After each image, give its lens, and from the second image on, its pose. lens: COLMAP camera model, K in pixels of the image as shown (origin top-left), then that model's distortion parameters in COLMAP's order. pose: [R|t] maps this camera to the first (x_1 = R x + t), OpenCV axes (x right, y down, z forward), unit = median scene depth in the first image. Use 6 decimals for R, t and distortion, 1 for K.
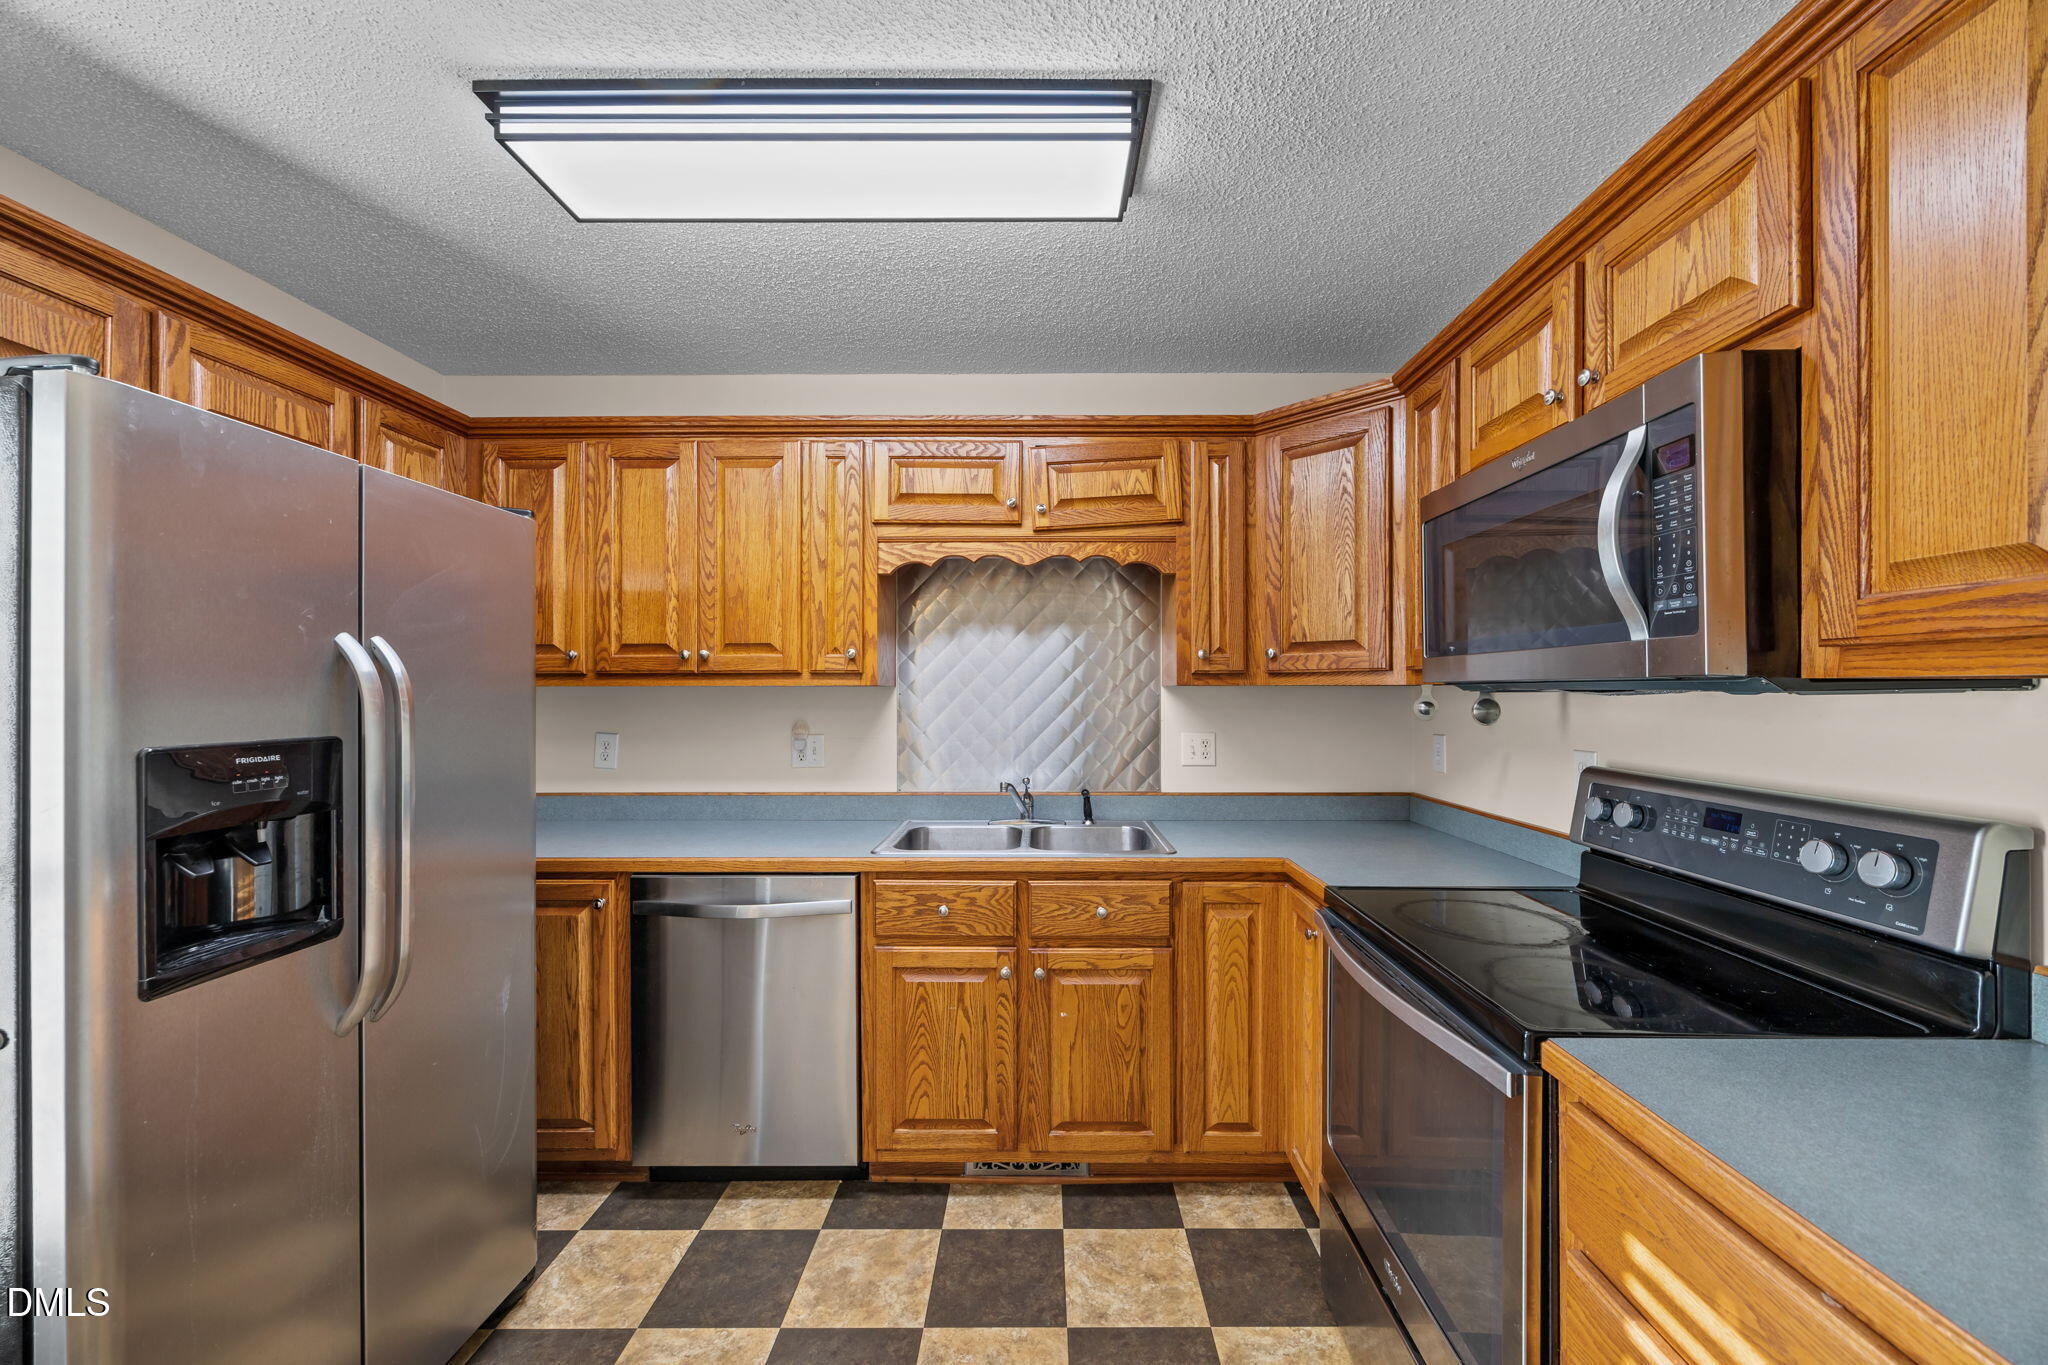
lens RADIAL K [[784.6, 0, 1024.5], [0, 784.6, 690.7], [0, 0, 1]] dist [-0.001964, 0.000080]
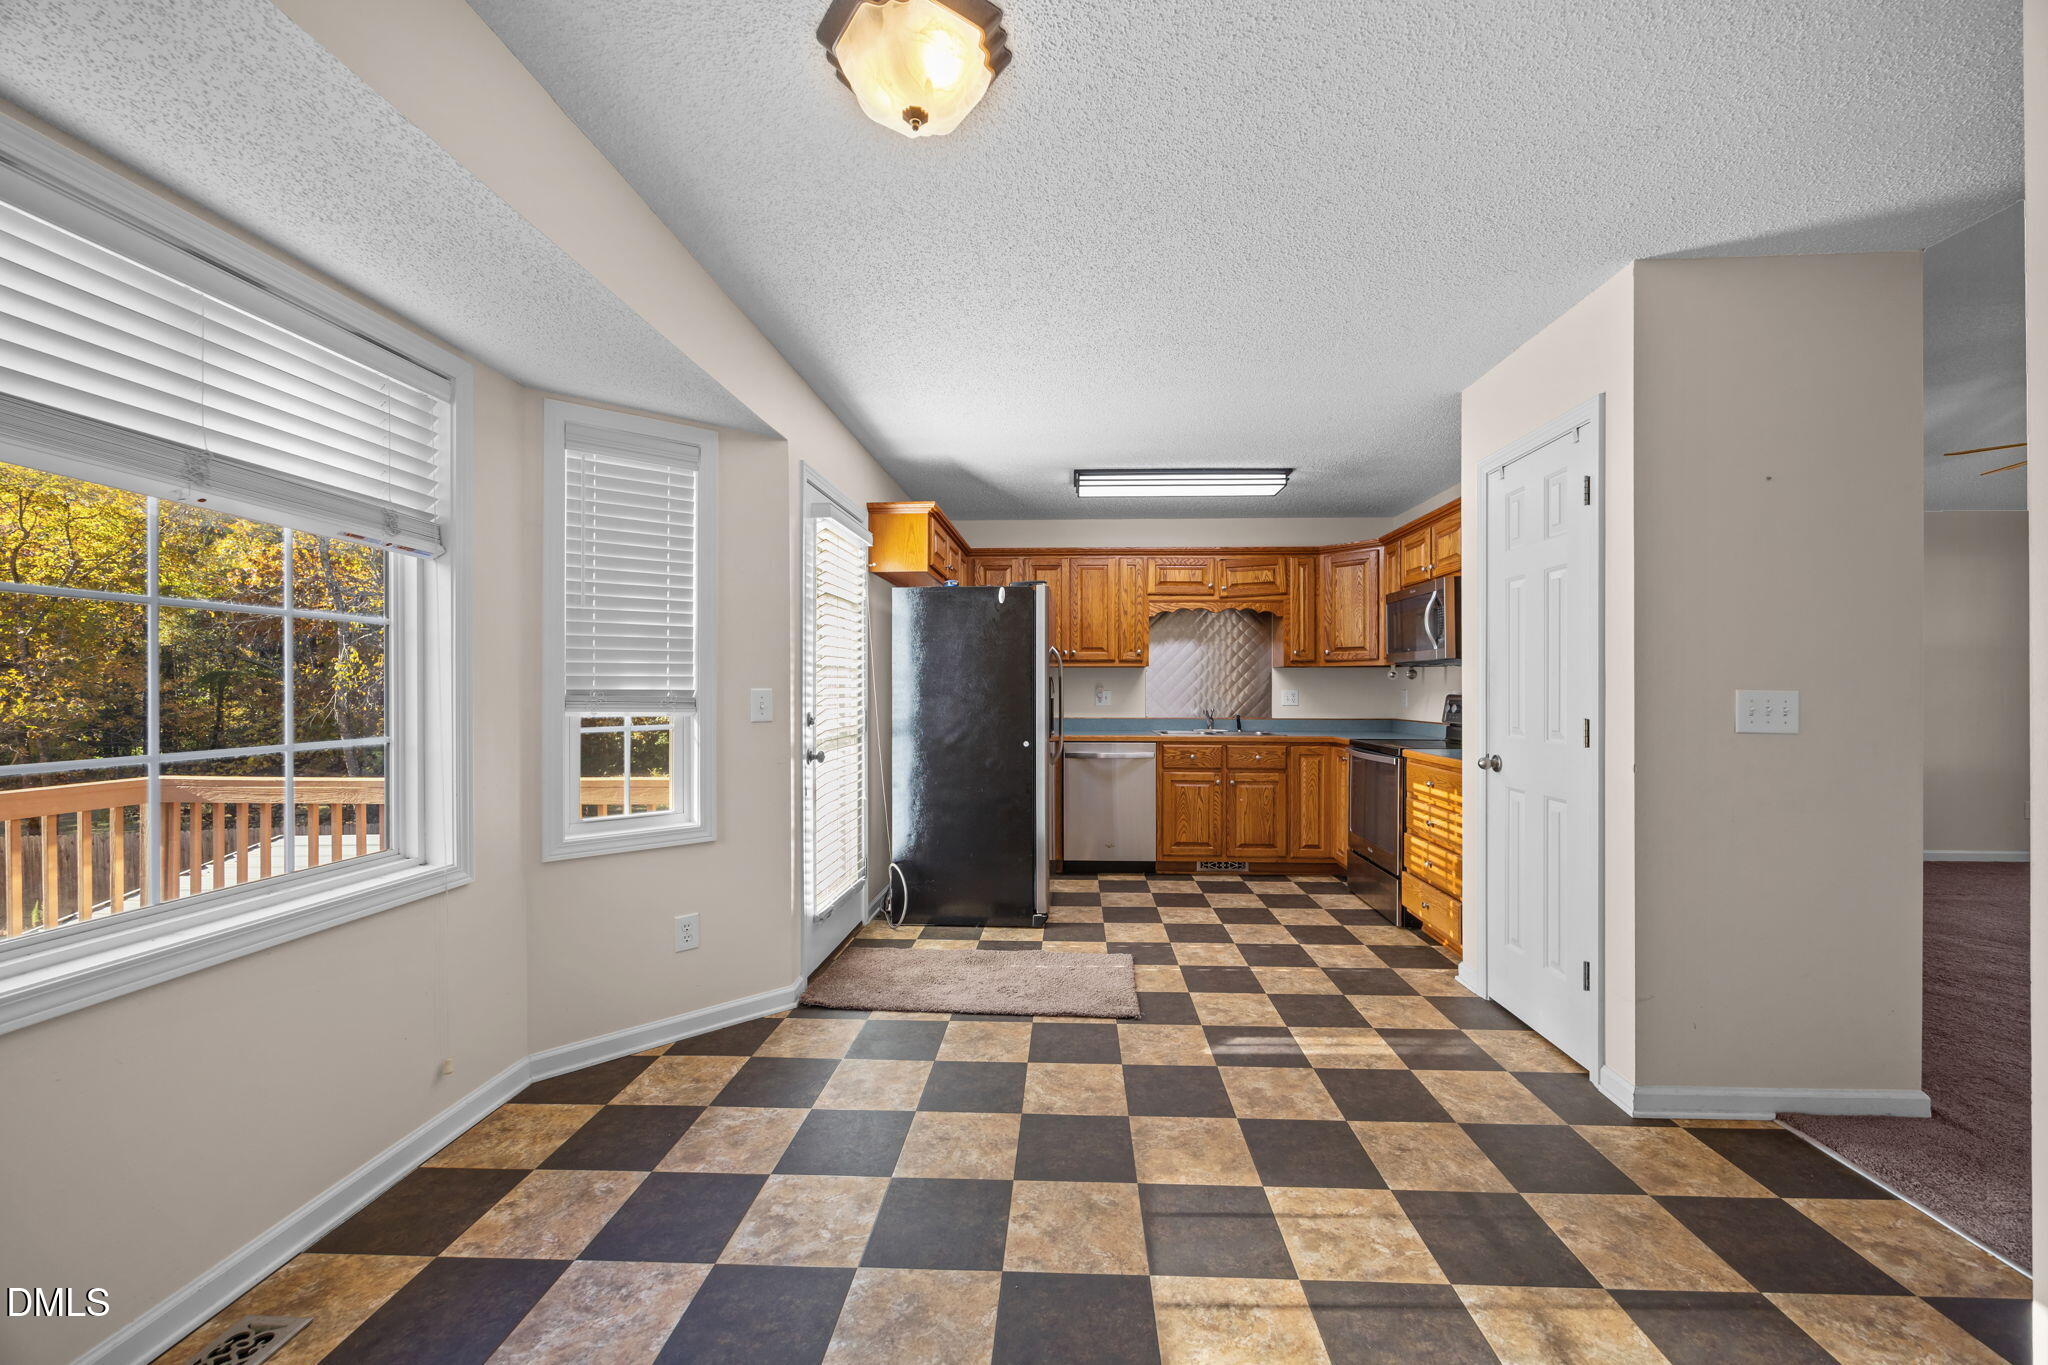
lens RADIAL K [[784.6, 0, 1031.2], [0, 784.6, 691.8], [0, 0, 1]] dist [-0.001964, 0.000080]
pose [[0.999461, 0.003838, -0.032615, -0.456379], [-0.003943, 0.999987, -0.003144, 0.075129], [0.032603, 0.003271, 0.999463, -1.269026]]
